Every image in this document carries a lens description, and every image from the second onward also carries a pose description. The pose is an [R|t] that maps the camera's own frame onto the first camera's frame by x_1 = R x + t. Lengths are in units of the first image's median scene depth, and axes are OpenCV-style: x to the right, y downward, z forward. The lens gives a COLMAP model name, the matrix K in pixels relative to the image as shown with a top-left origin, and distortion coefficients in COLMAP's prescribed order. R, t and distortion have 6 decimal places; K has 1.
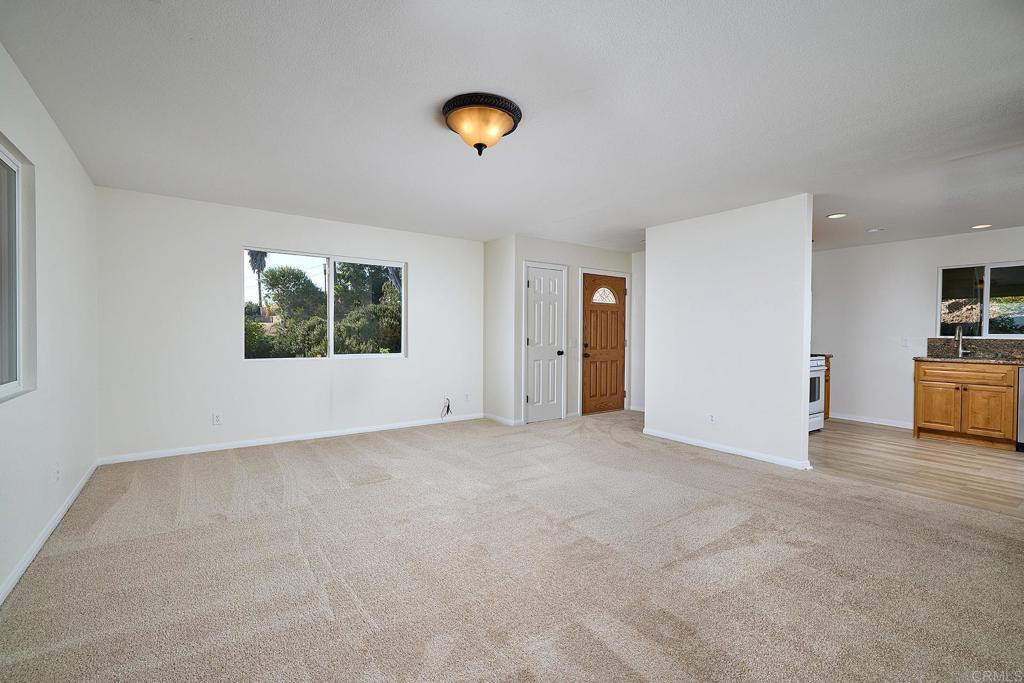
lens RADIAL K [[457.6, 0, 509.6], [0, 457.6, 337.2], [0, 0, 1]] dist [0.002007, 0.000455]
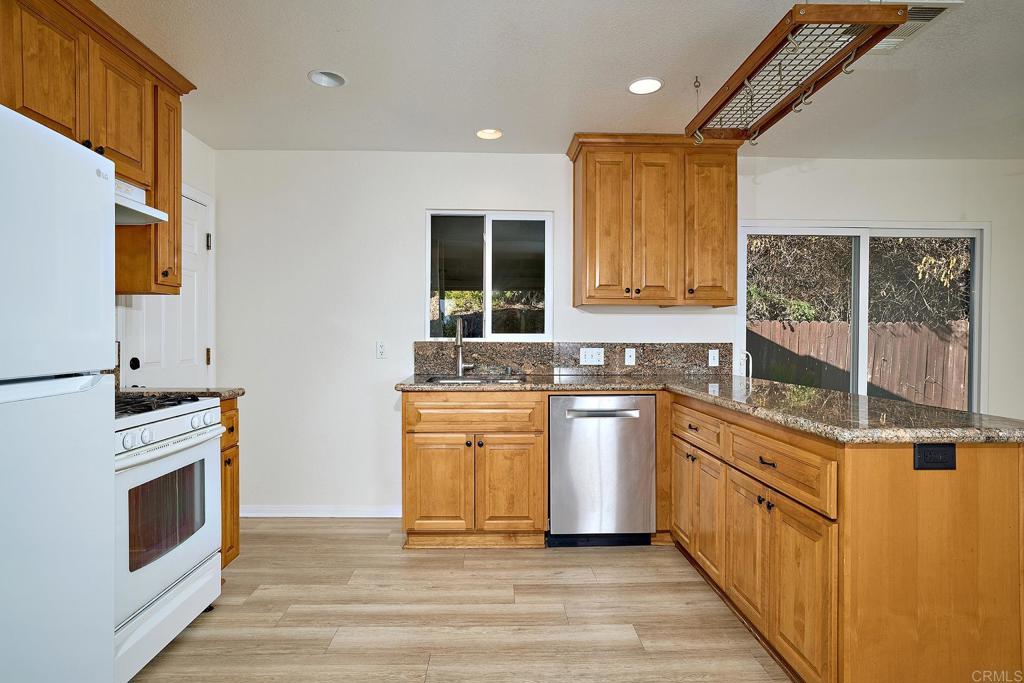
lens RADIAL K [[548.0, 0, 500.2], [0, 548.0, 341.5], [0, 0, 1]] dist [-0.001629, -0.000029]
pose [[0.560212, -0.016545, 0.828184, 0.483478], [0.012387, 0.999856, 0.011595, -0.004855], [-0.828256, 0.003763, 0.560337, 0.610445]]
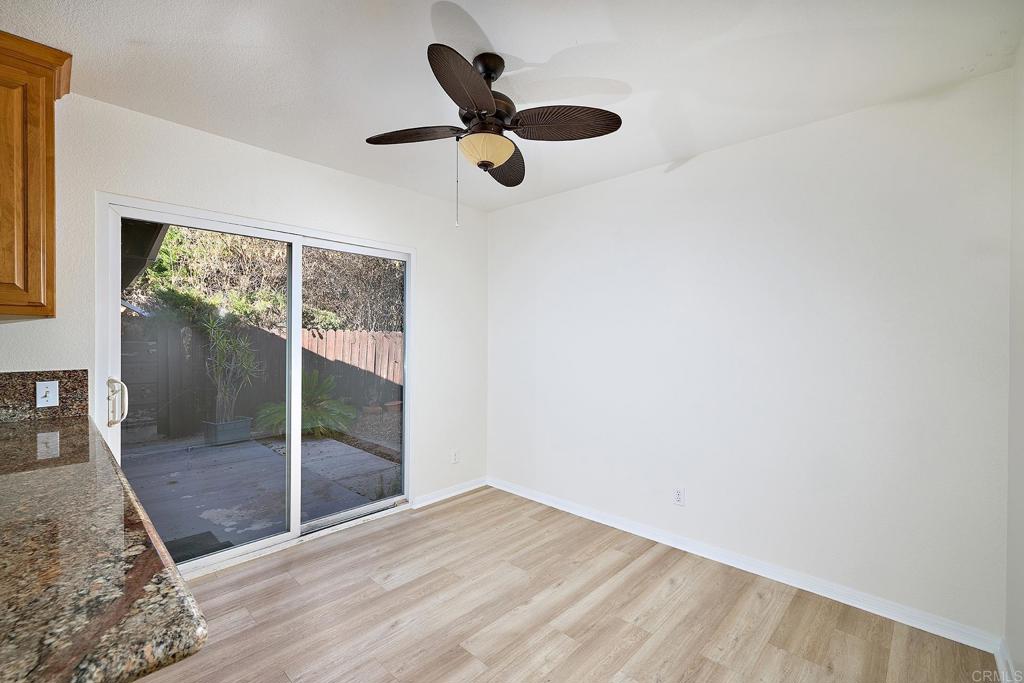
lens RADIAL K [[438.3, 0, 508.3], [0, 438.3, 340.5], [0, 0, 1]] dist [0.000401, 0.000044]
pose [[-0.193120, -0.016346, 0.981039, 0.779741], [0.004392, 0.999837, 0.017524, -0.021909], [-0.981165, 0.007693, -0.193016, 0.468849]]
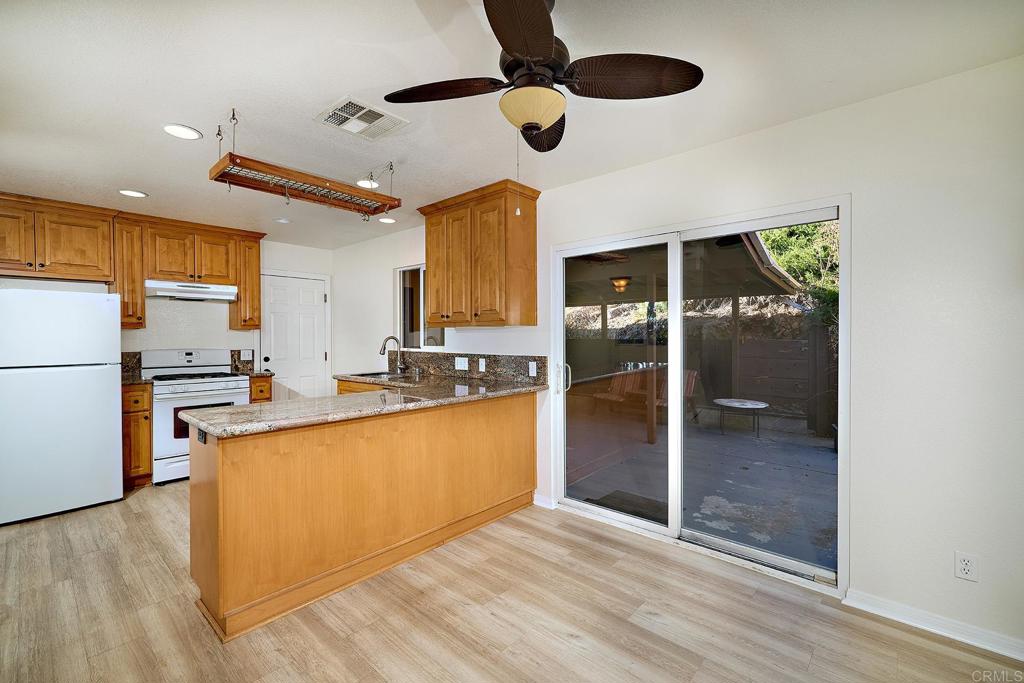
lens RADIAL K [[438.3, 0, 508.3], [0, 438.3, 340.5], [0, 0, 1]] dist [0.000401, 0.000044]
pose [[0.976375, -0.016077, 0.215482, 1.039274], [0.016221, 0.999868, 0.001099, -0.015681], [-0.215472, 0.002423, 0.976507, 0.151698]]
